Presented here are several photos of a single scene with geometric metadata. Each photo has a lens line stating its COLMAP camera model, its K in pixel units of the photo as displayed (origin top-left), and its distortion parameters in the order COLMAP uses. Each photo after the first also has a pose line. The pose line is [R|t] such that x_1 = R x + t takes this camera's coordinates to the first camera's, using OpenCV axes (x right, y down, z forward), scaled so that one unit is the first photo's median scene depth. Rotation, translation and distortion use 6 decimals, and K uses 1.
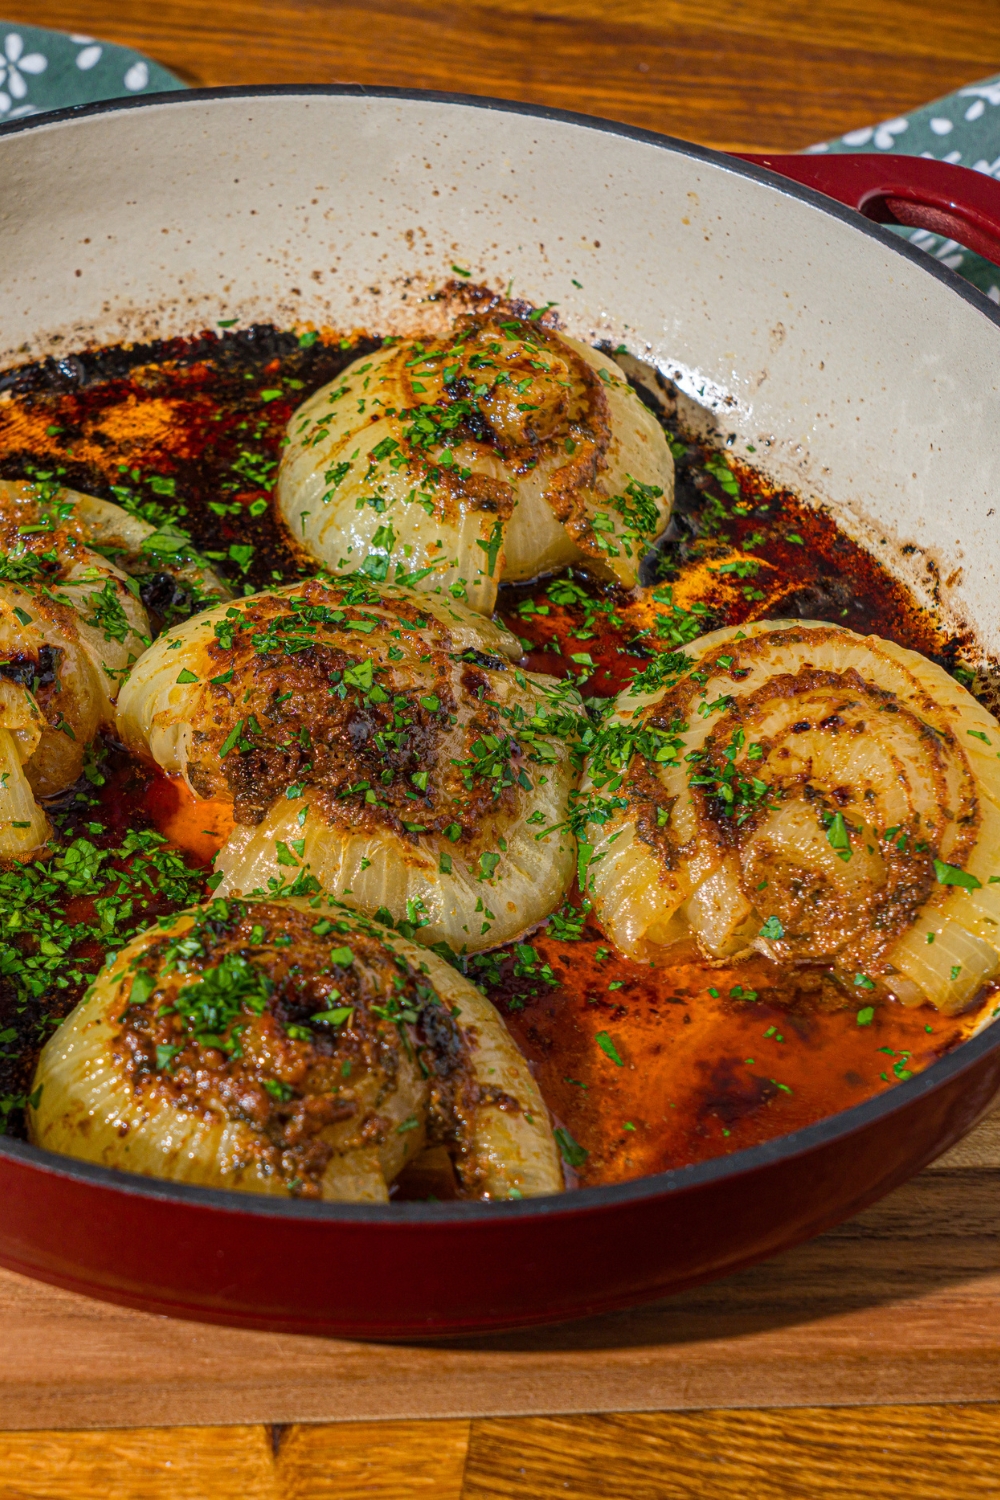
lens RADIAL K [[3729.2, 0, 373.8], [0, 3729.2, 730.0], [0, 0, 1]] dist [0.046663, 0.269596]
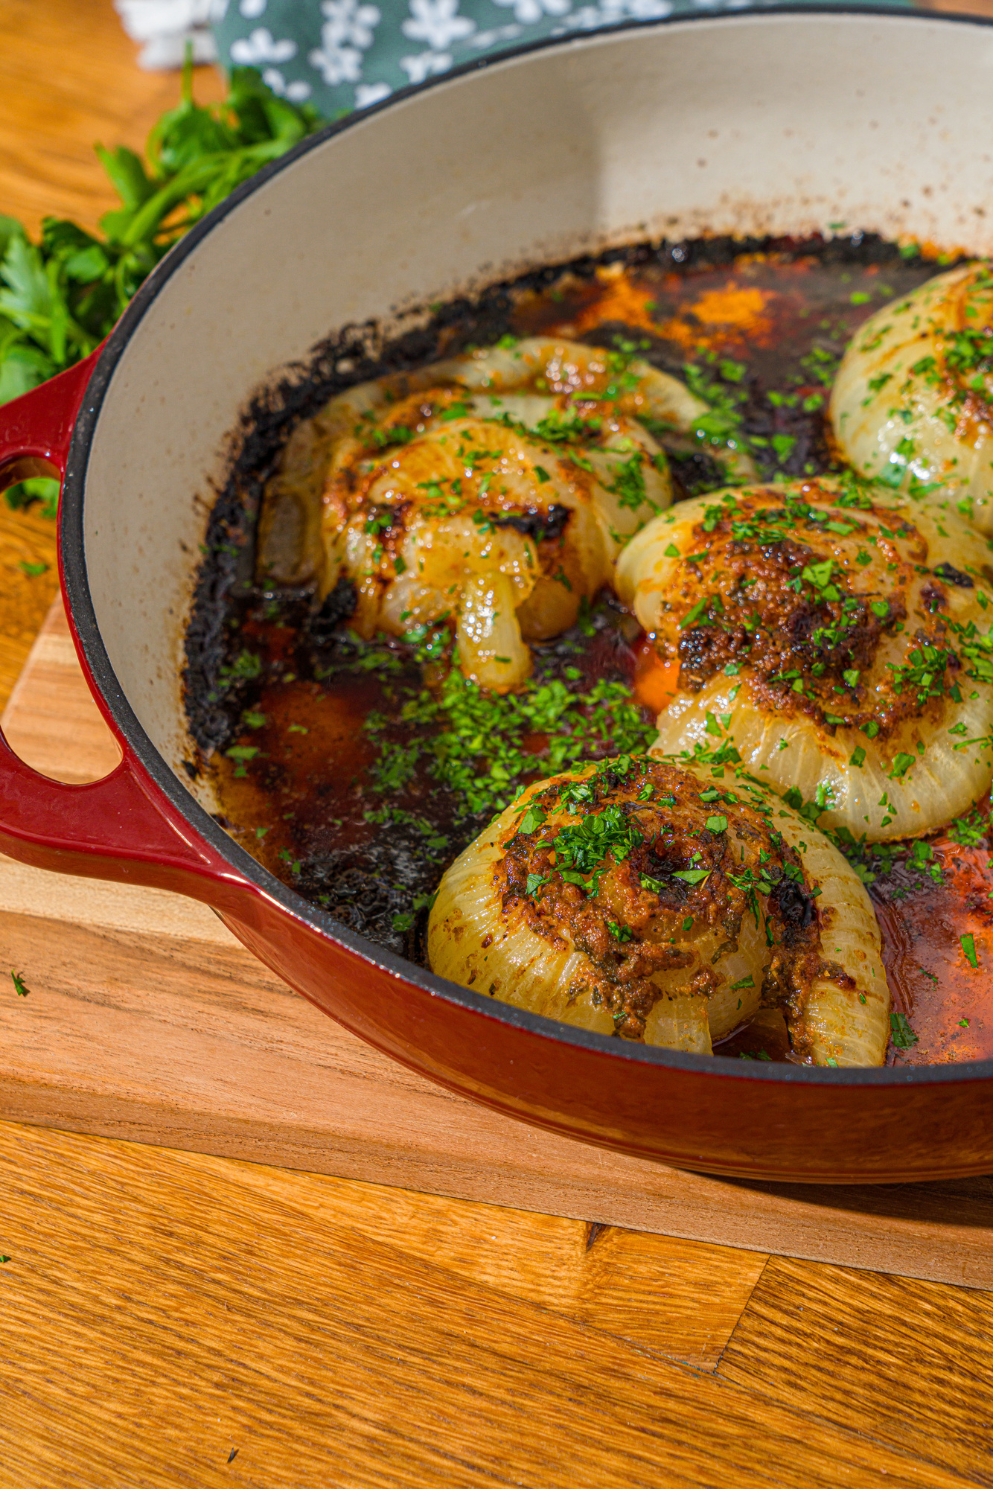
lens RADIAL K [[3729.2, 0, 373.8], [0, 3729.2, 730.0], [0, 0, 1]] dist [0.046663, 0.269596]
pose [[0.946101, 0.163442, -0.279607, 0.185464], [-0.147105, 0.985993, 0.078600, -0.036135], [0.288537, -0.033232, 0.956892, -0.083020]]
